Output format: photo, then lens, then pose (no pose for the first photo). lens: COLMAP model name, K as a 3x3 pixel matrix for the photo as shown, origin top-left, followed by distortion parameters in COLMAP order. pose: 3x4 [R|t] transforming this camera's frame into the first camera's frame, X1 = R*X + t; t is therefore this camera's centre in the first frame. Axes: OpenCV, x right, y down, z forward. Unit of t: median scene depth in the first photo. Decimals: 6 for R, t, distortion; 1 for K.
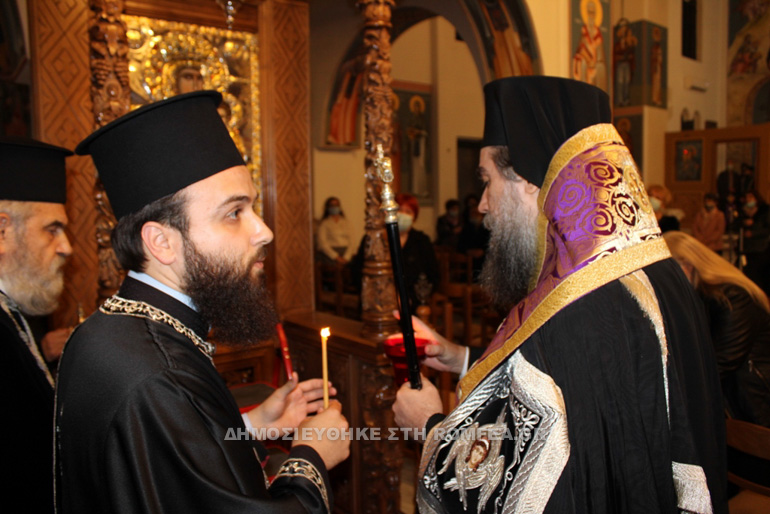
lens RADIAL K [[632.6, 0, 387.8], [0, 632.6, 259.0], [0, 0, 1]] dist [-0.177568, 0.166273]
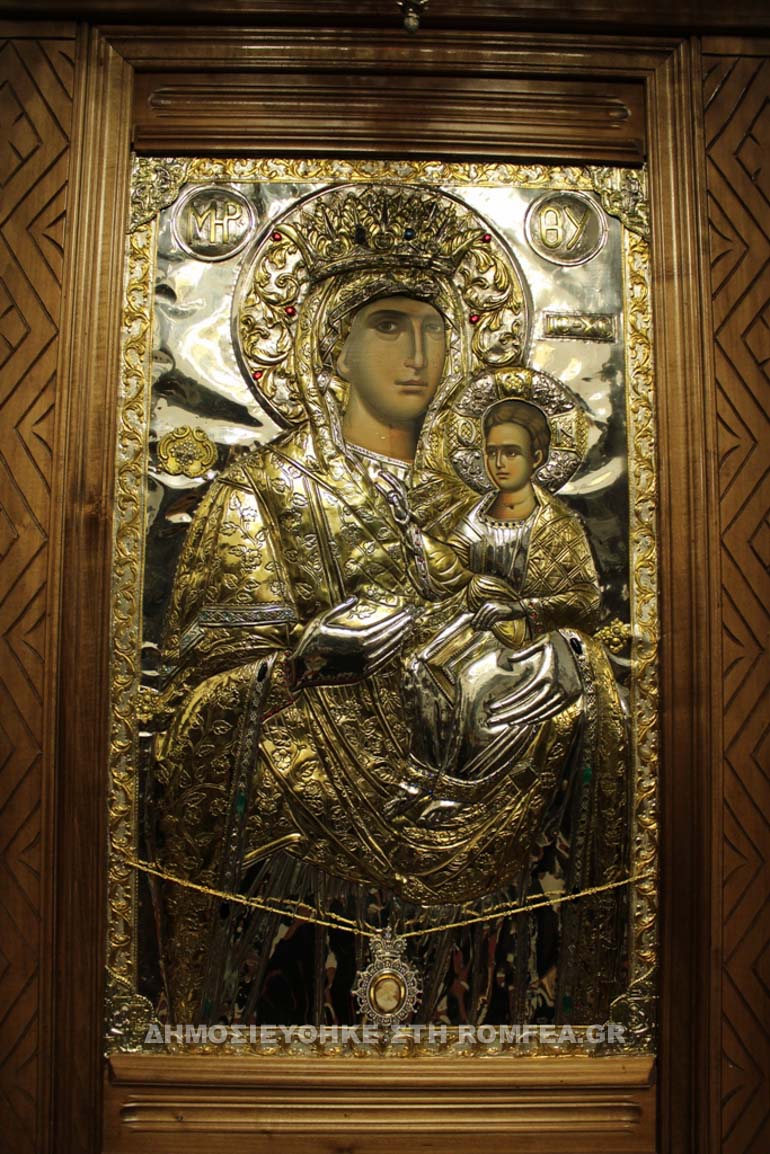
lens RADIAL K [[948.1, 0, 380.4], [0, 948.1, 579.2], [0, 0, 1]] dist [-0.177568, 0.166273]
pose [[0.800473, -0.023329, -0.598914, -0.061151], [-0.080157, 0.986099, -0.145544, -0.106356], [0.593984, 0.164511, 0.787476, 0.640715]]
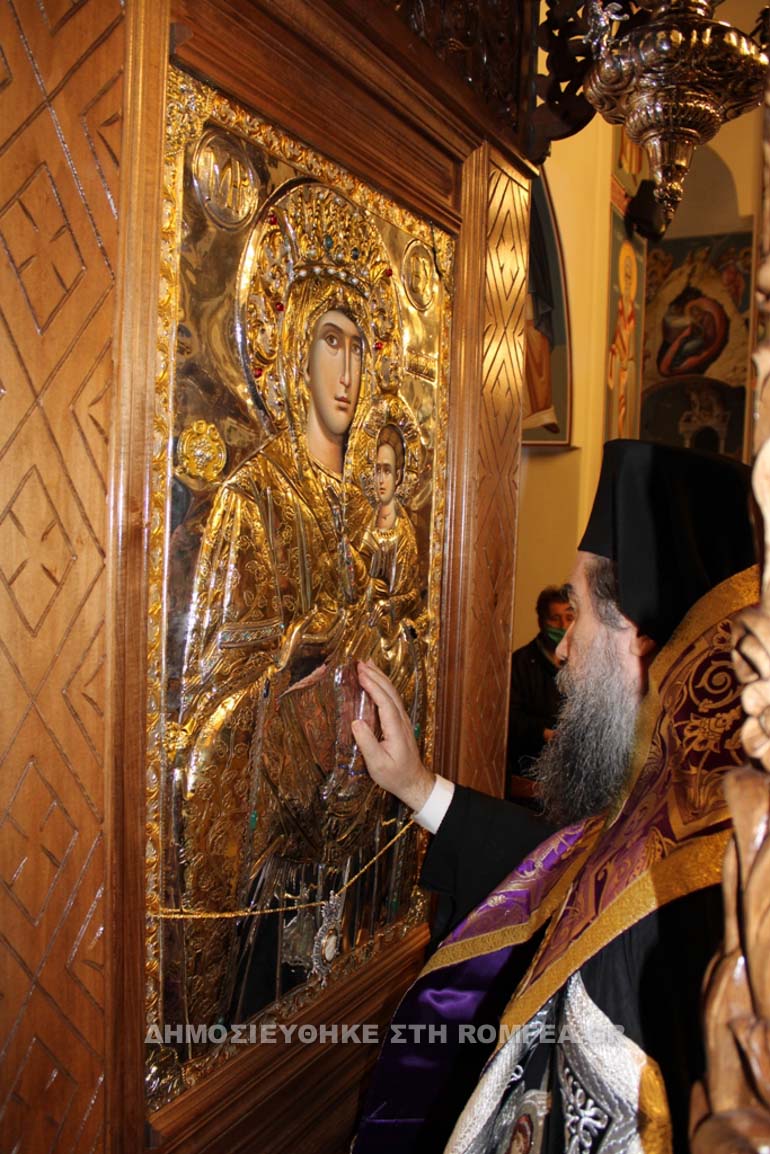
lens RADIAL K [[948.1, 0, 380.4], [0, 948.1, 579.2], [0, 0, 1]] dist [-0.177568, 0.166273]
pose [[0.926893, 0.030216, 0.374107, -0.456796], [-0.020029, 0.999316, -0.031088, -0.157217], [-0.374790, 0.021322, 0.926865, 0.543247]]
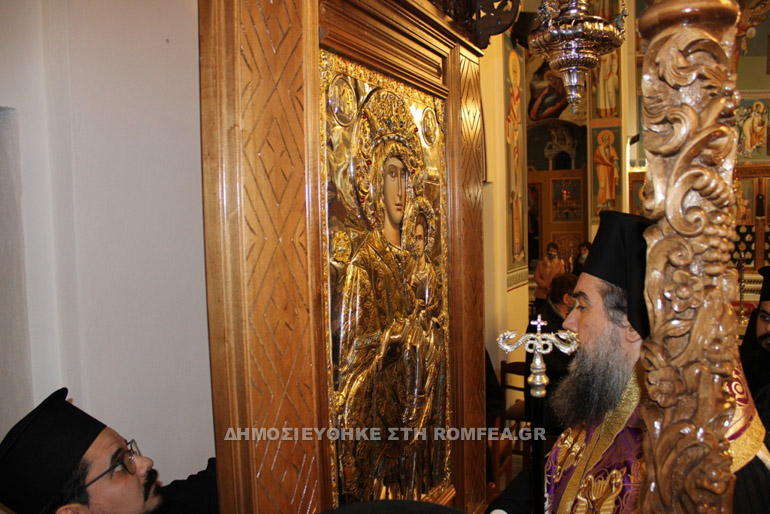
lens RADIAL K [[632.6, 0, 387.8], [0, 632.6, 259.0], [0, 0, 1]] dist [-0.177568, 0.166273]
pose [[0.904060, -0.028570, 0.426449, -0.554329], [0.047428, 0.998307, -0.033664, -0.191681], [-0.424765, 0.050660, 0.903885, 0.472735]]
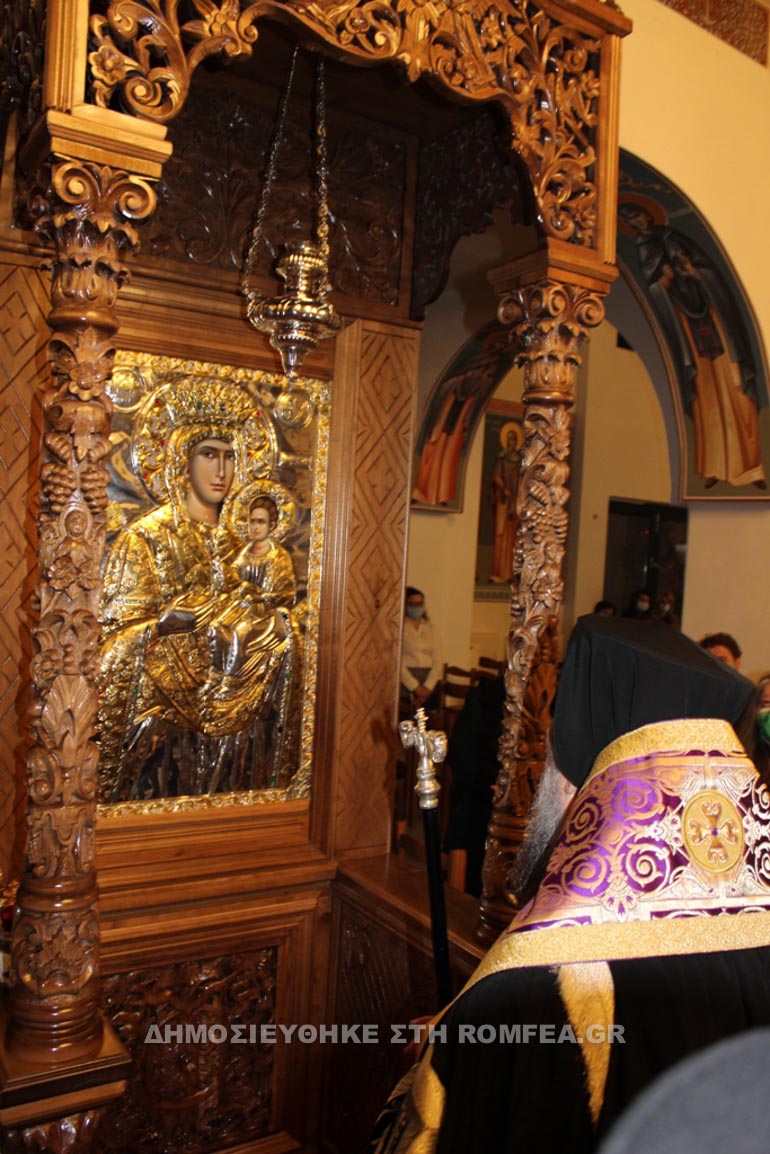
lens RADIAL K [[948.1, 0, 380.4], [0, 948.1, 579.2], [0, 0, 1]] dist [-0.177568, 0.166273]
pose [[0.991588, 0.074108, -0.106118, -0.058344], [-0.081204, 0.994629, -0.064177, -0.128657], [0.100792, 0.072254, 0.992280, 0.133604]]
